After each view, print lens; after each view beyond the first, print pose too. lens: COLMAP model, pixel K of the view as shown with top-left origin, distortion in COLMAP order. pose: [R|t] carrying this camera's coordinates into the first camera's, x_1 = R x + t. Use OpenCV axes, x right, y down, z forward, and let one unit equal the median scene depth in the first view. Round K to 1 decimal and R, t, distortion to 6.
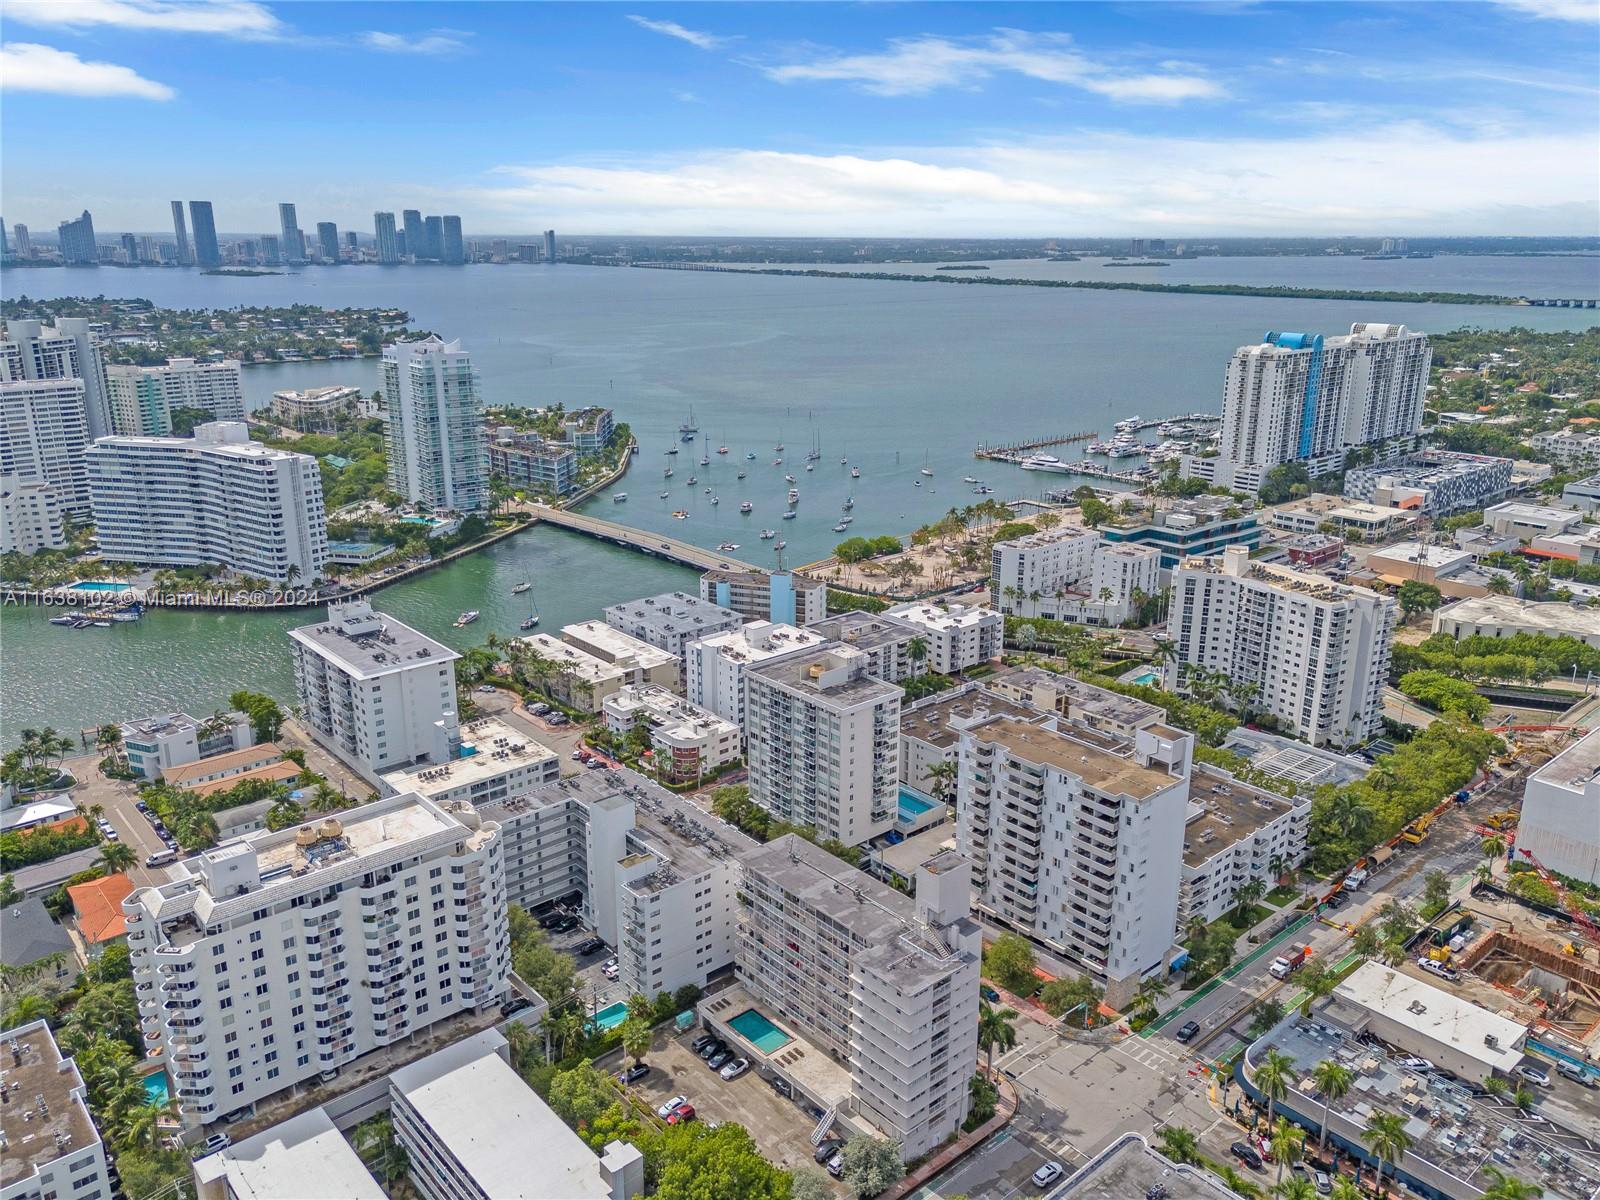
lens RADIAL K [[1184.9, 0, 800.0], [0, 1184.9, 600.0], [0, 0, 1]] dist [0.073460, -0.092722]
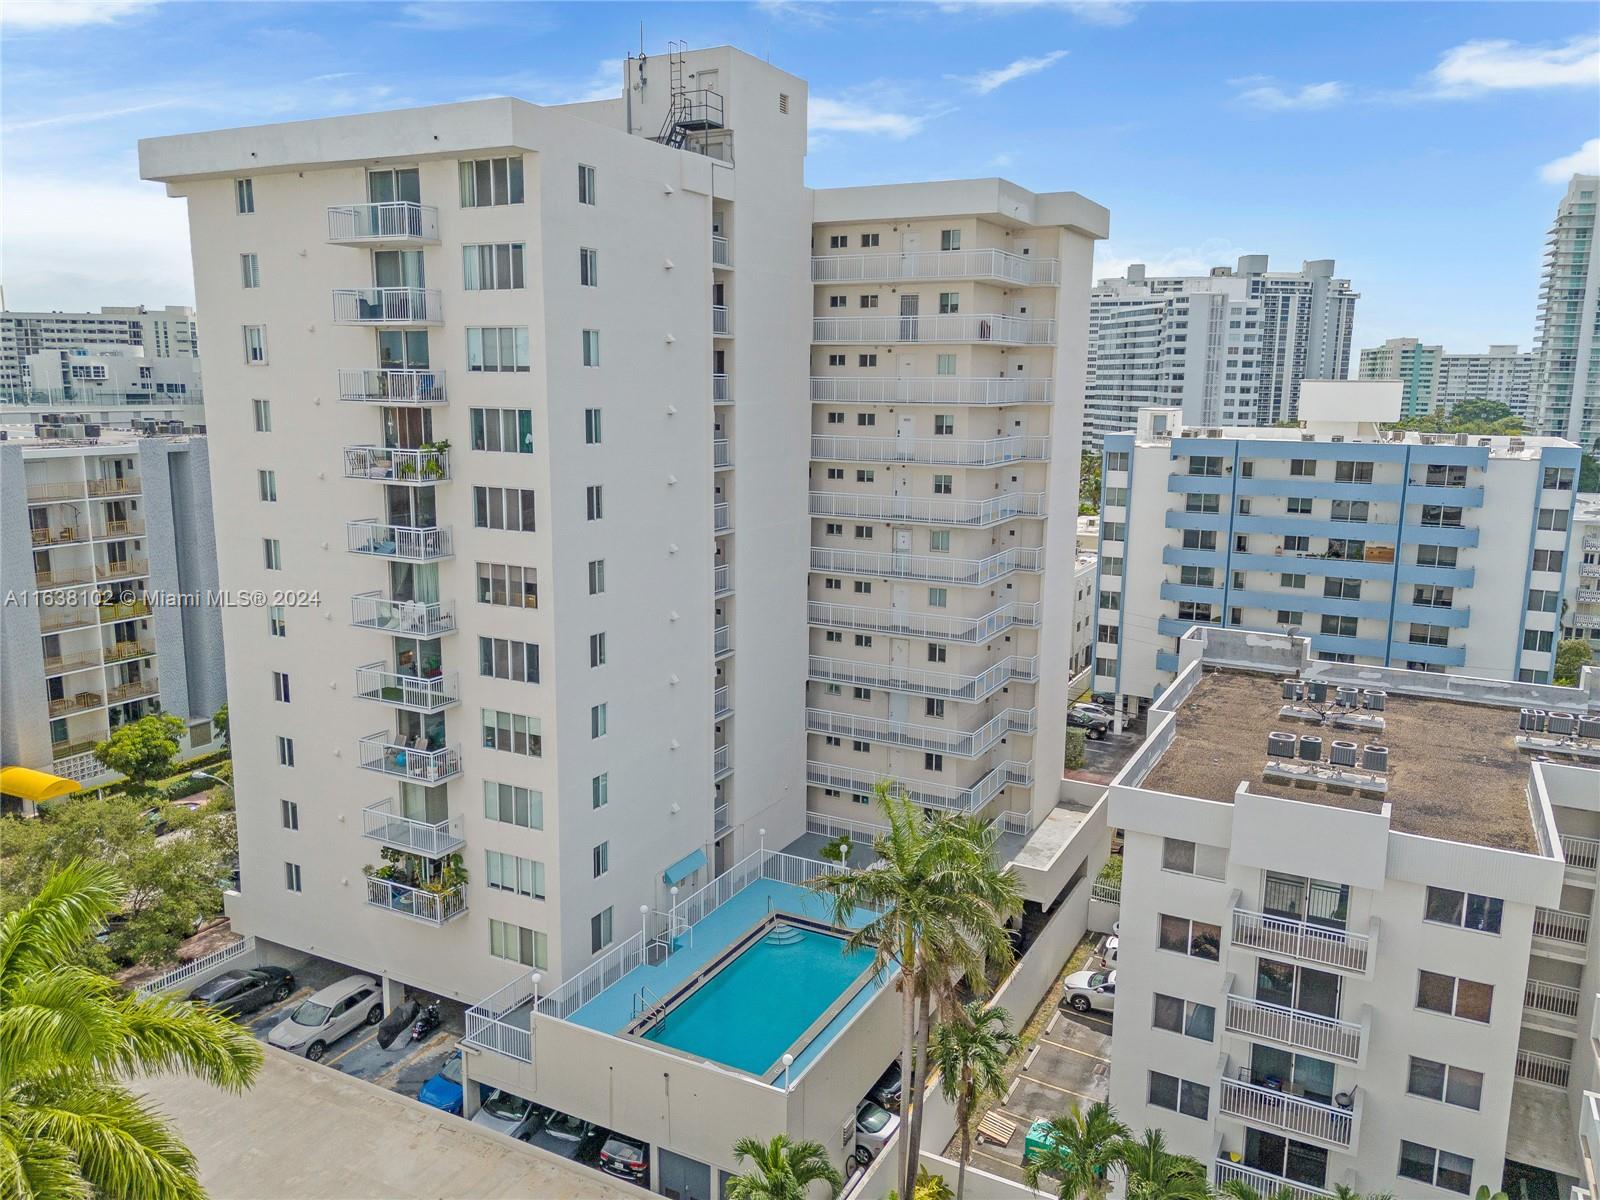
lens RADIAL K [[1195.4, 0, 819.3], [0, 1195.4, 581.5], [0, 0, 1]] dist [0.069252, -0.083901]
pose [[0.377730, 0.160900, -0.911828, 0.190516], [-0.279510, 0.958658, 0.053375, 0.087012], [0.882720, 0.234703, 0.407088, 0.749535]]
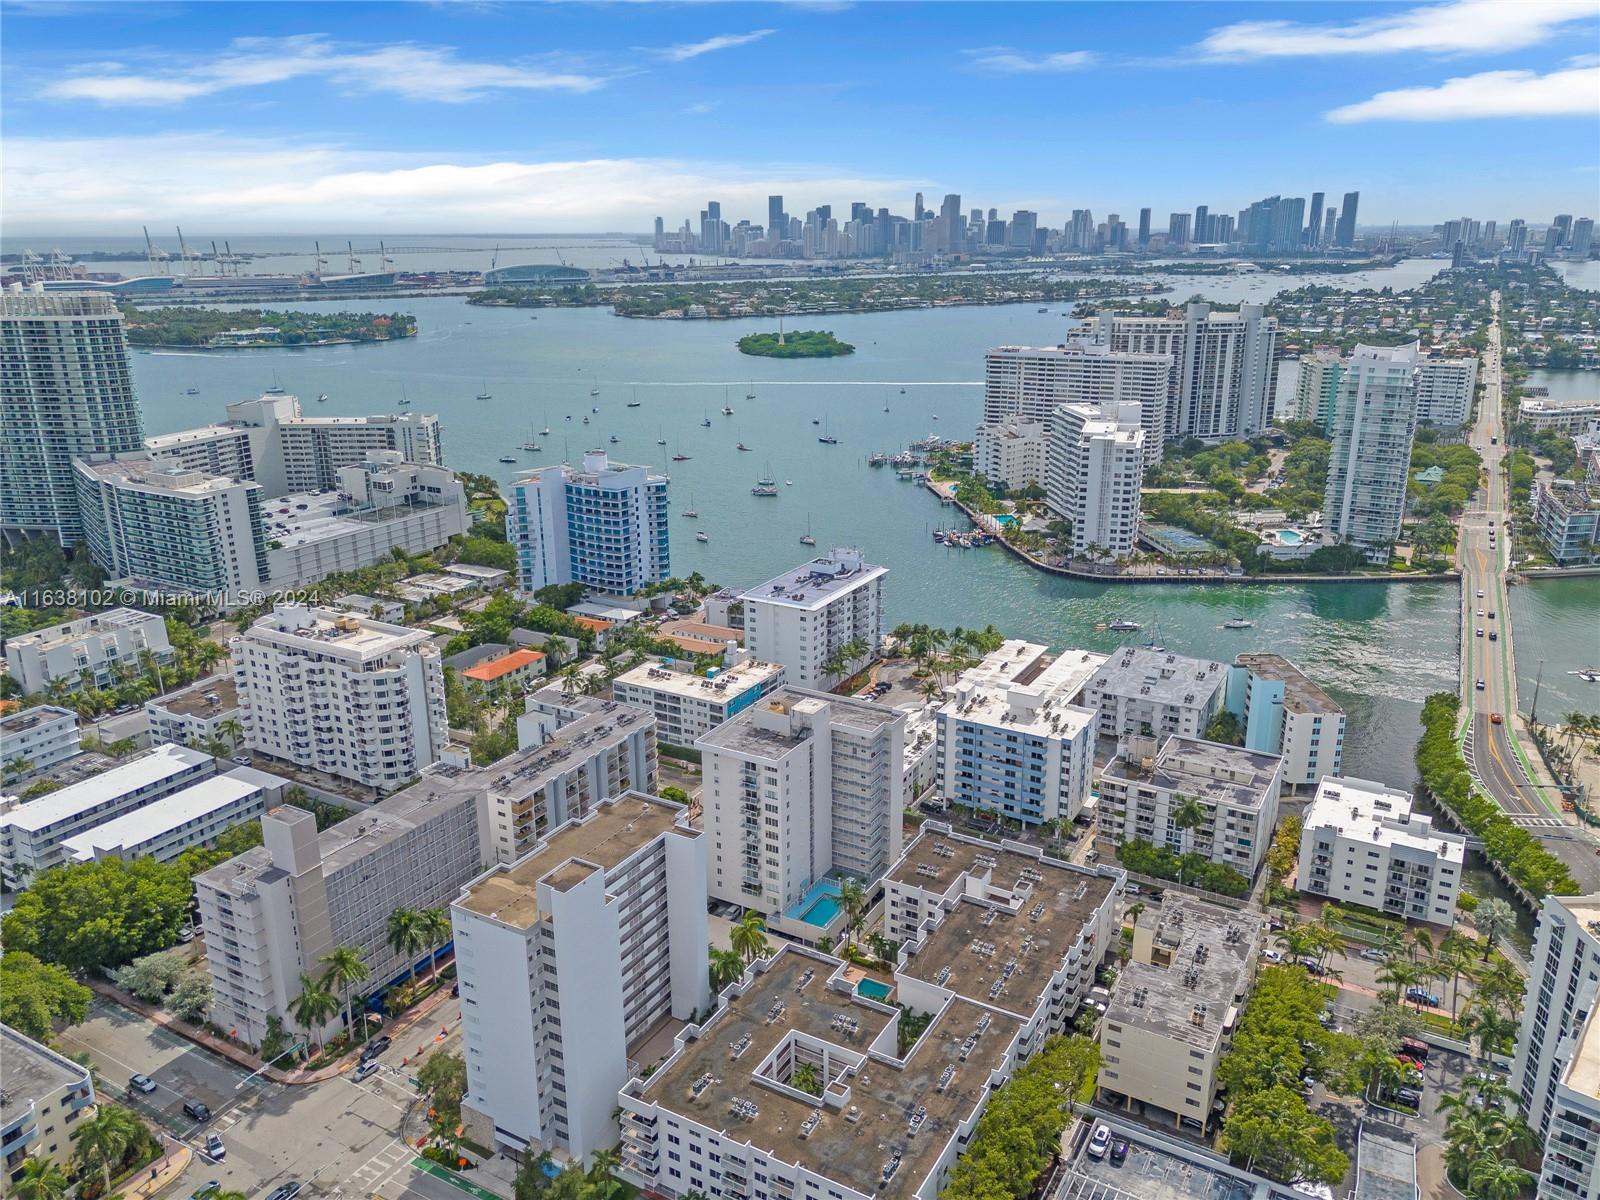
lens RADIAL K [[1184.9, 0, 800.0], [0, 1184.9, 600.0], [0, 0, 1]] dist [0.073460, -0.092722]
pose [[0.329270, 0.275954, -0.903012, 0.628262], [-0.266419, 0.944636, 0.191529, -0.152180], [0.905871, 0.177515, 0.384560, 0.507880]]
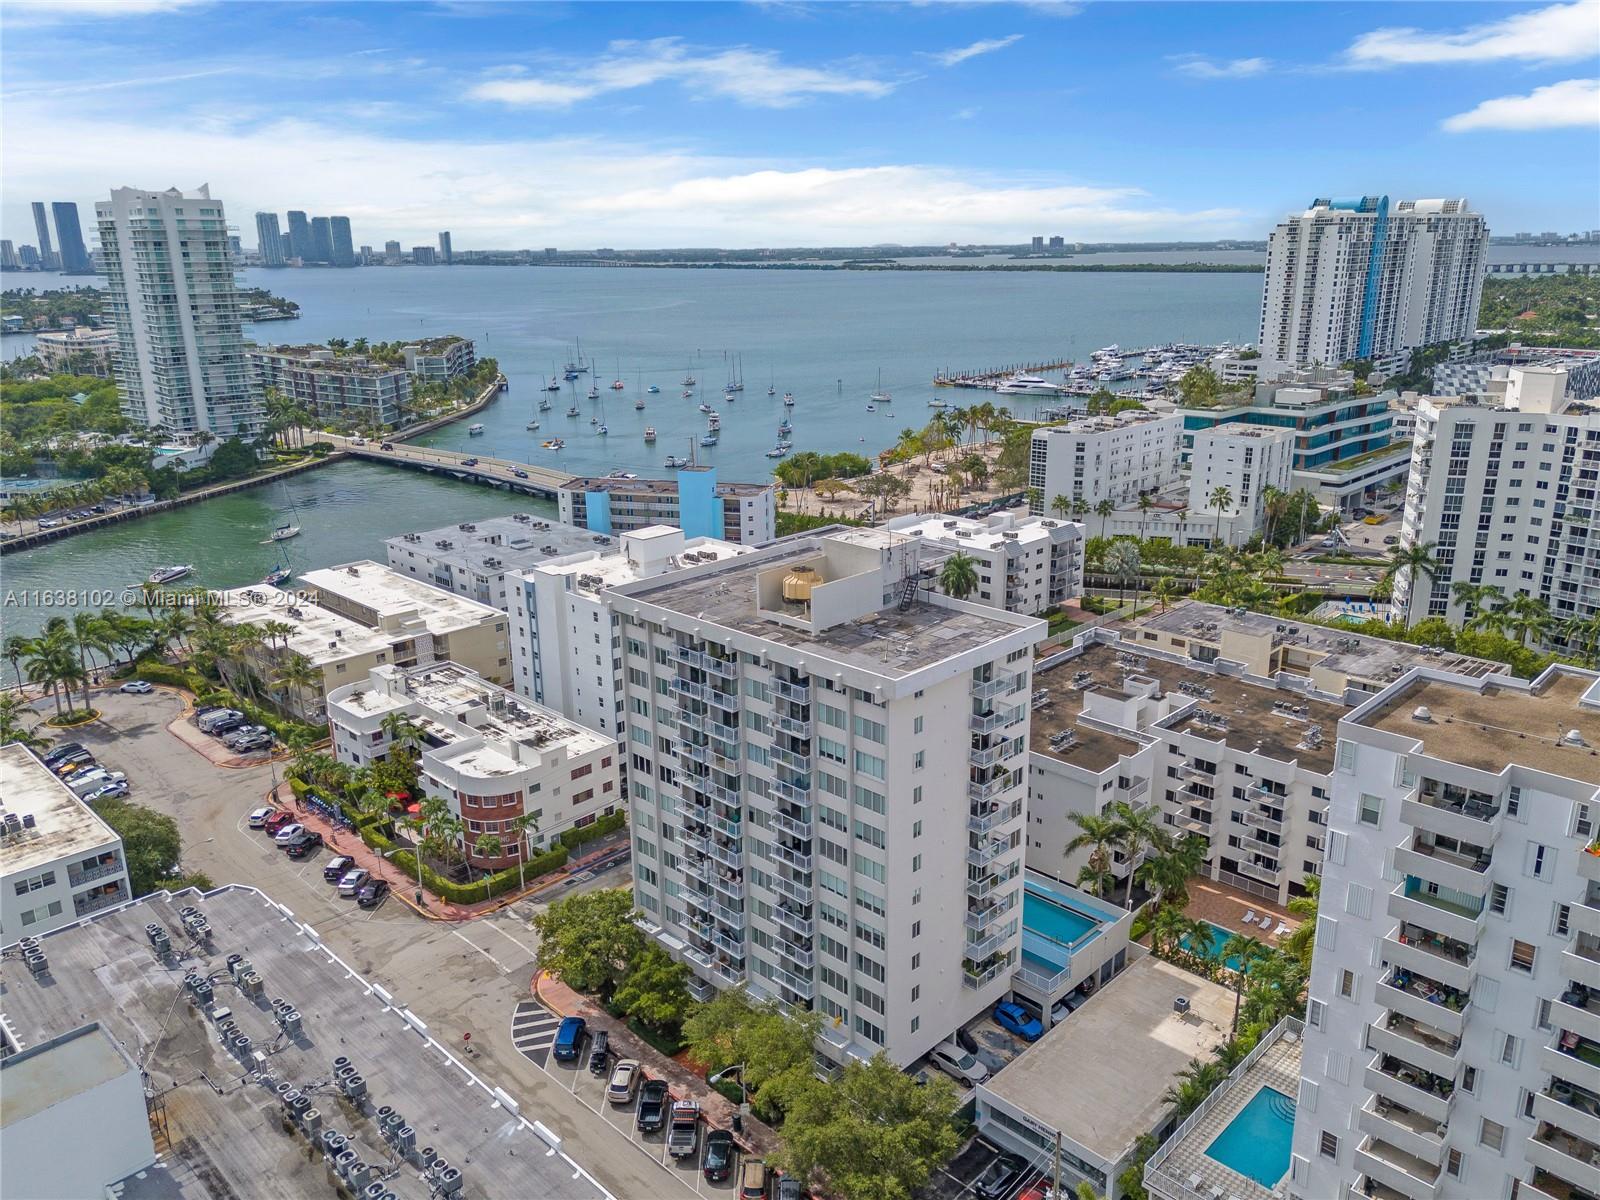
lens RADIAL K [[1184.9, 0, 800.0], [0, 1184.9, 600.0], [0, 0, 1]] dist [0.073460, -0.092722]
pose [[0.996928, -0.036169, 0.069465, -0.009497], [0.036327, 0.999339, -0.001008, 0.050422], [-0.069383, 0.003528, 0.997584, 0.486422]]
